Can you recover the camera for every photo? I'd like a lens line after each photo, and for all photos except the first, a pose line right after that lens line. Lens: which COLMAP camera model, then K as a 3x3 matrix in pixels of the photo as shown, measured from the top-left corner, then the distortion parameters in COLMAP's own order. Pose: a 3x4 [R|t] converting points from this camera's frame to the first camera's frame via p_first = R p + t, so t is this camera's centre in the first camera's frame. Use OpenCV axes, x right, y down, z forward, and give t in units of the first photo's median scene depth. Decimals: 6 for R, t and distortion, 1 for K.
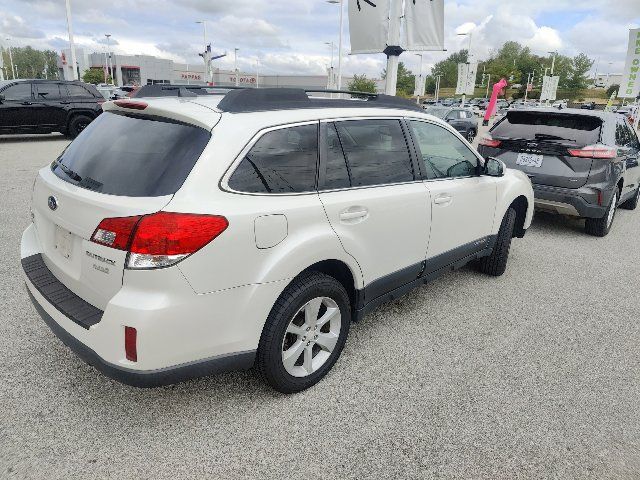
lens RADIAL K [[444.2, 0, 316.5], [0, 444.2, 238.4], [0, 0, 1]] dist [0.044171, -0.045358]
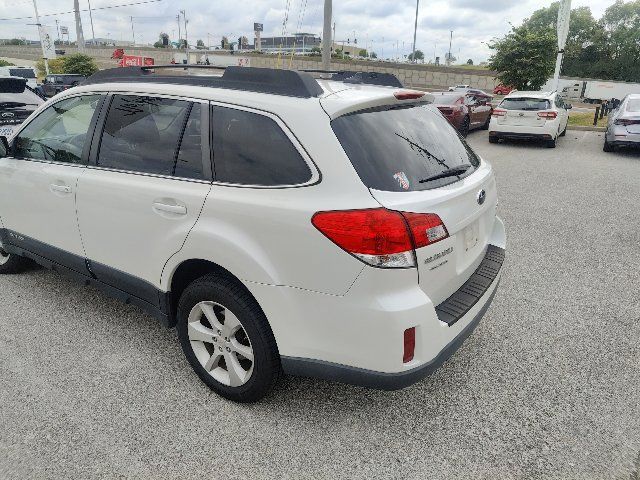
lens RADIAL K [[444.2, 0, 317.3], [0, 444.2, 239.9], [0, 0, 1]] dist [0.044171, -0.045358]
pose [[-0.190426, -0.381437, 0.904568, -1.116580], [0.277126, 0.863067, 0.422276, -0.400746], [-0.941774, 0.331092, -0.058644, 1.098204]]
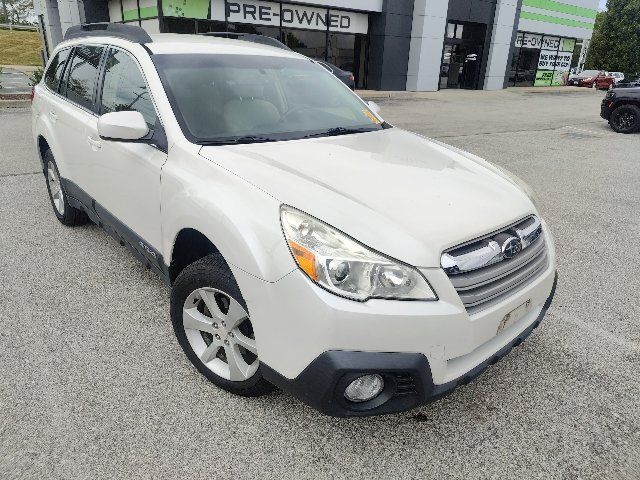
lens RADIAL K [[444.2, 0, 321.1], [0, 444.2, 237.4], [0, 0, 1]] dist [0.044171, -0.045358]
pose [[-0.058583, 0.330202, -0.942091, 1.280827], [-0.347005, 0.878128, 0.329362, -0.408195], [0.936032, 0.346205, 0.063138, 1.597160]]
